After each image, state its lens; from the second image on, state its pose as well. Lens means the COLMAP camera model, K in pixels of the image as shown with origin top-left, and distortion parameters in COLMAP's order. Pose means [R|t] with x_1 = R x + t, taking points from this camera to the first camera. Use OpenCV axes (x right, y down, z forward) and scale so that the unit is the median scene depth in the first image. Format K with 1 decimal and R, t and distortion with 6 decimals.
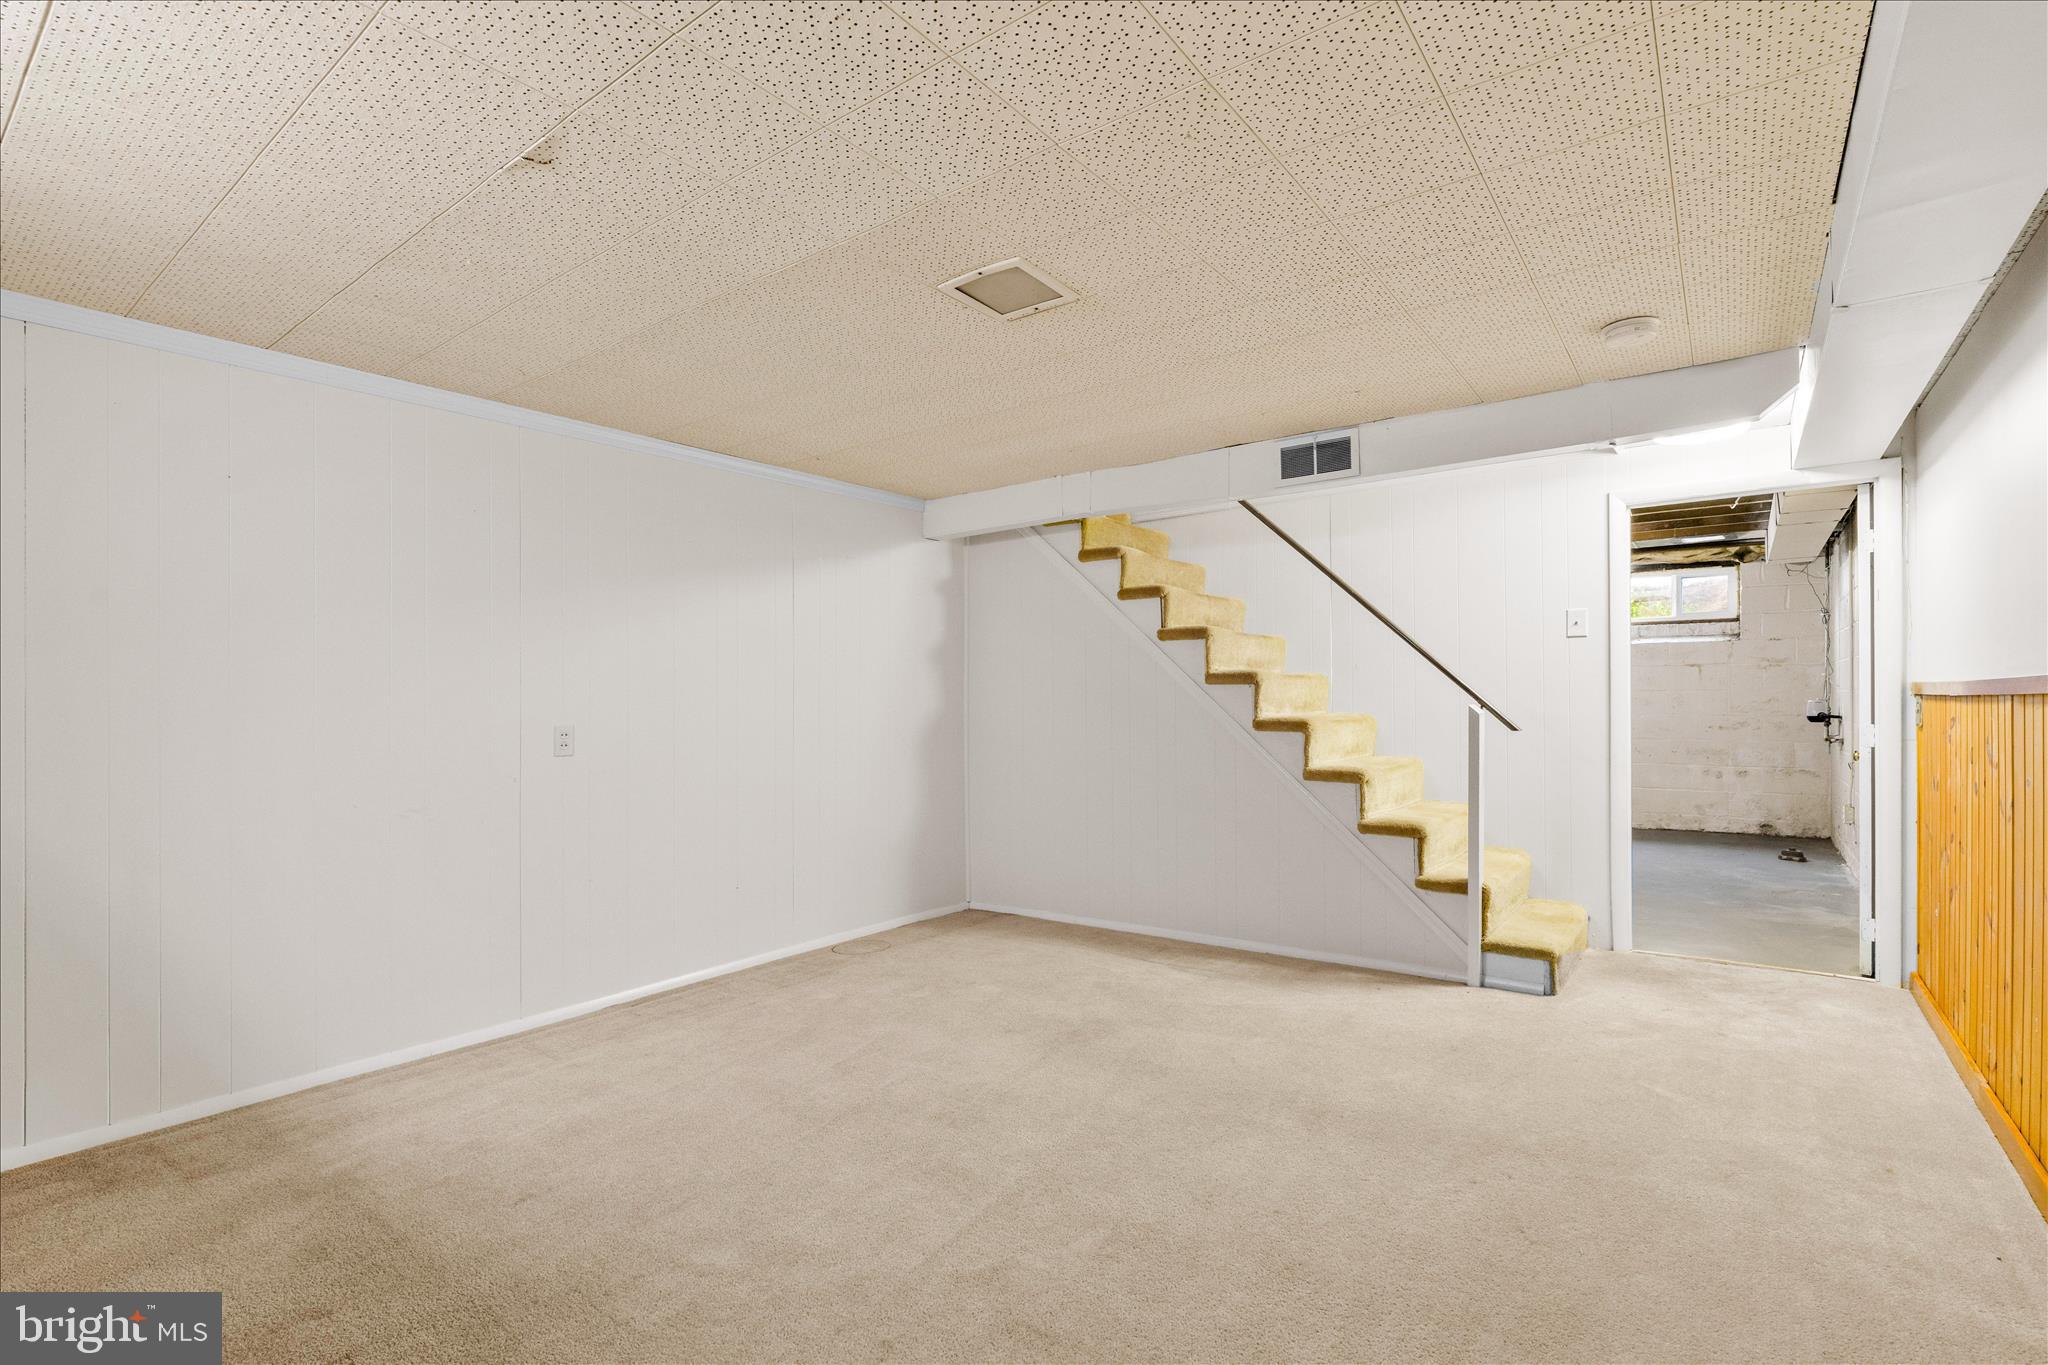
lens RADIAL K [[928.3, 0, 1025.0], [0, 928.3, 697.4], [0, 0, 1]] dist [-0.002682, 0.000354]
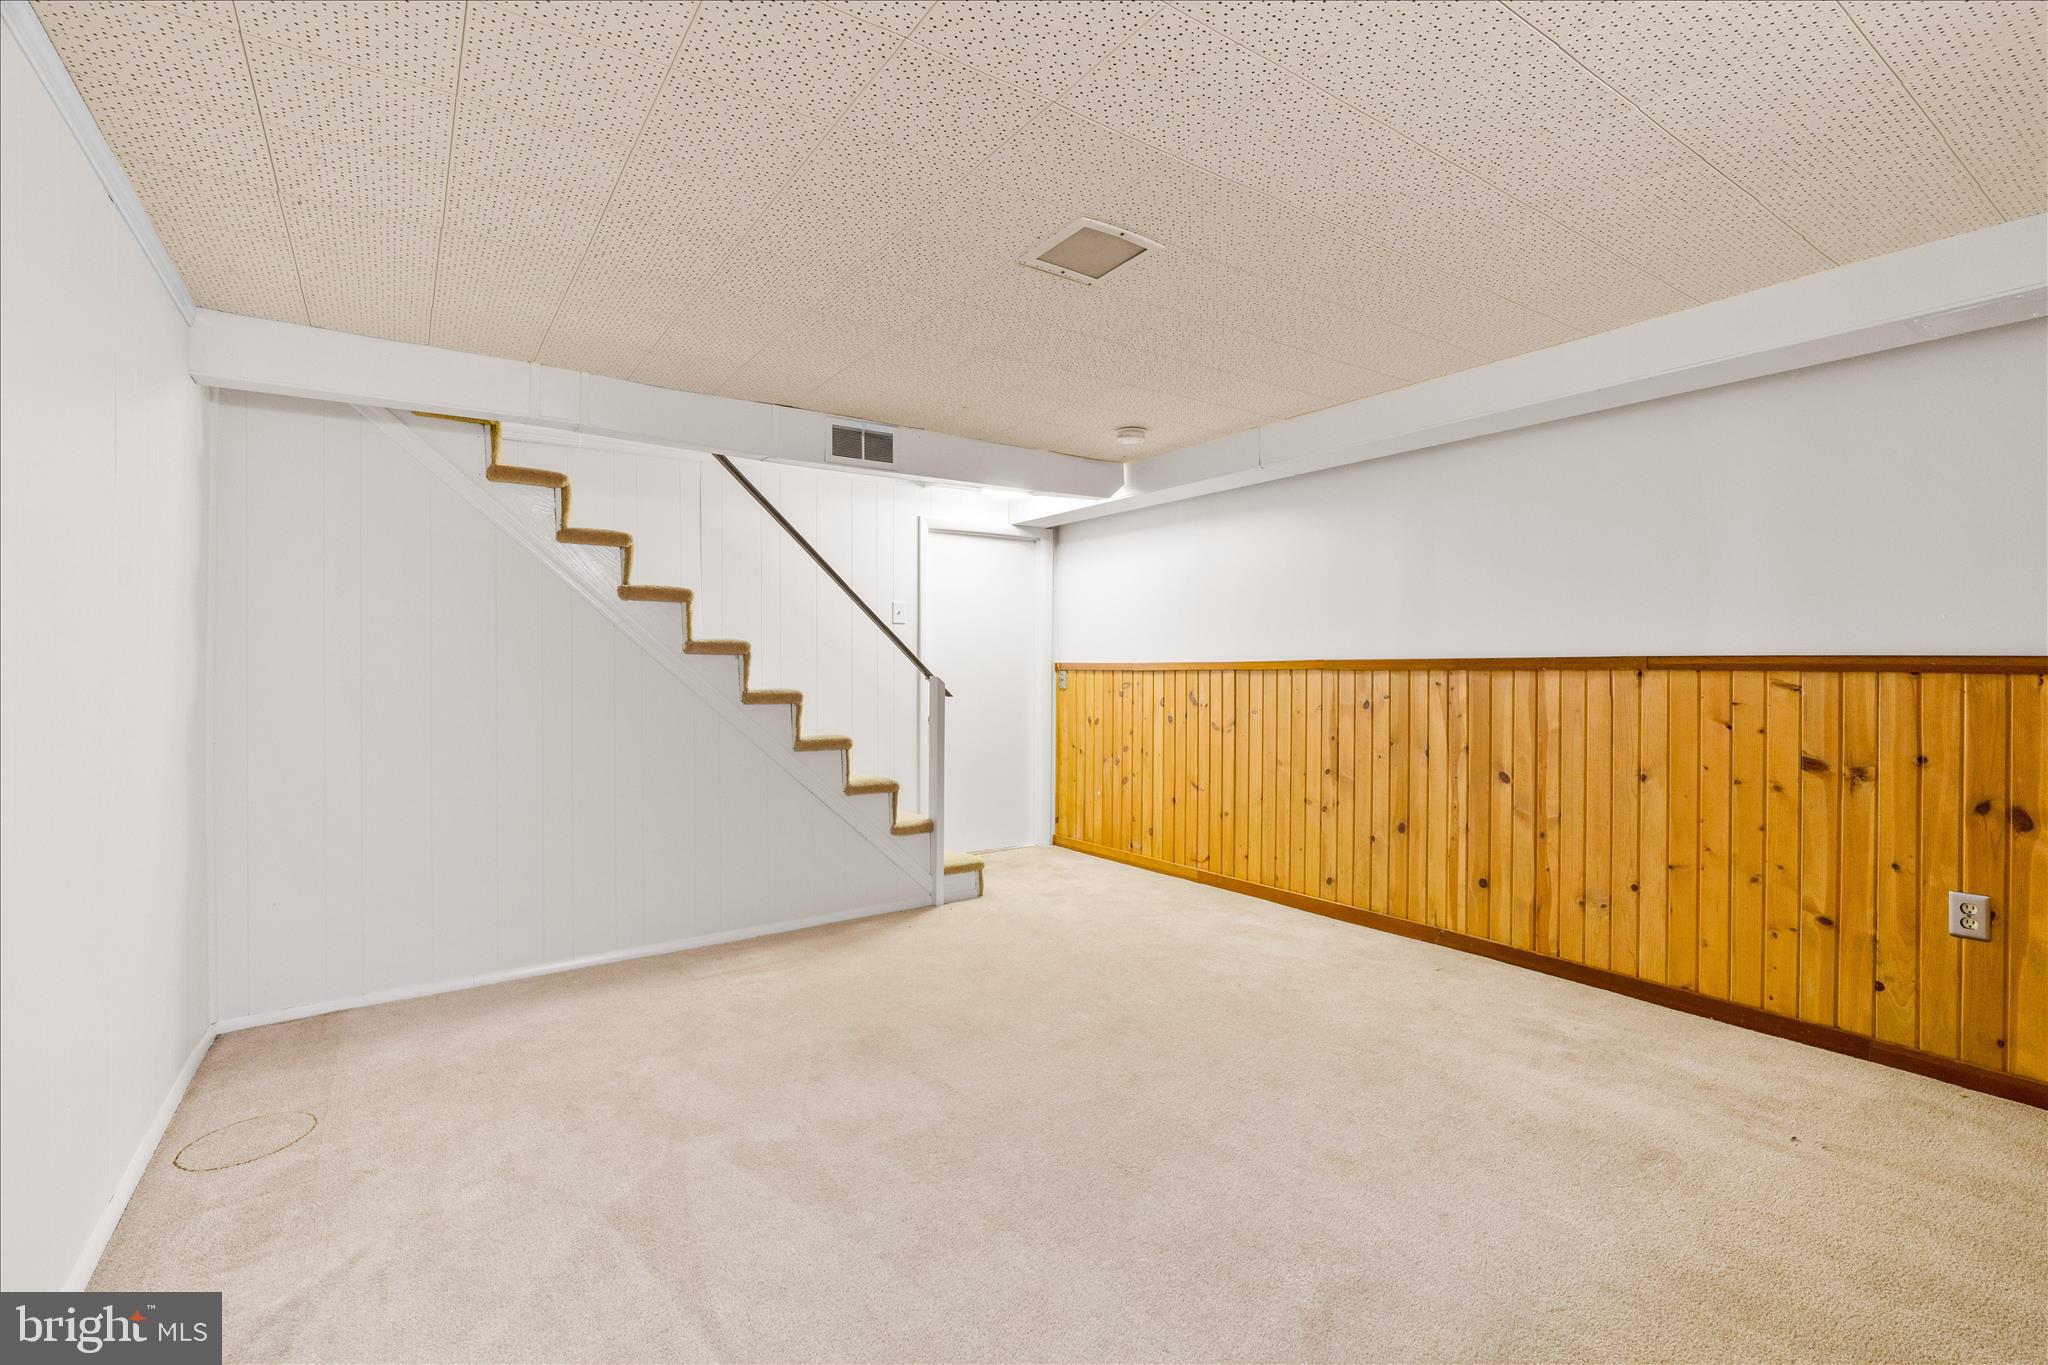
lens RADIAL K [[905.5, 0, 1020.9], [0, 905.5, 674.9], [0, 0, 1]] dist [0.077016, -0.025182]
pose [[0.369401, -0.002884, 0.929265, -0.553021], [-0.006619, 0.999962, 0.005734, -0.002253], [-0.929246, -0.008269, 0.369368, 0.421127]]
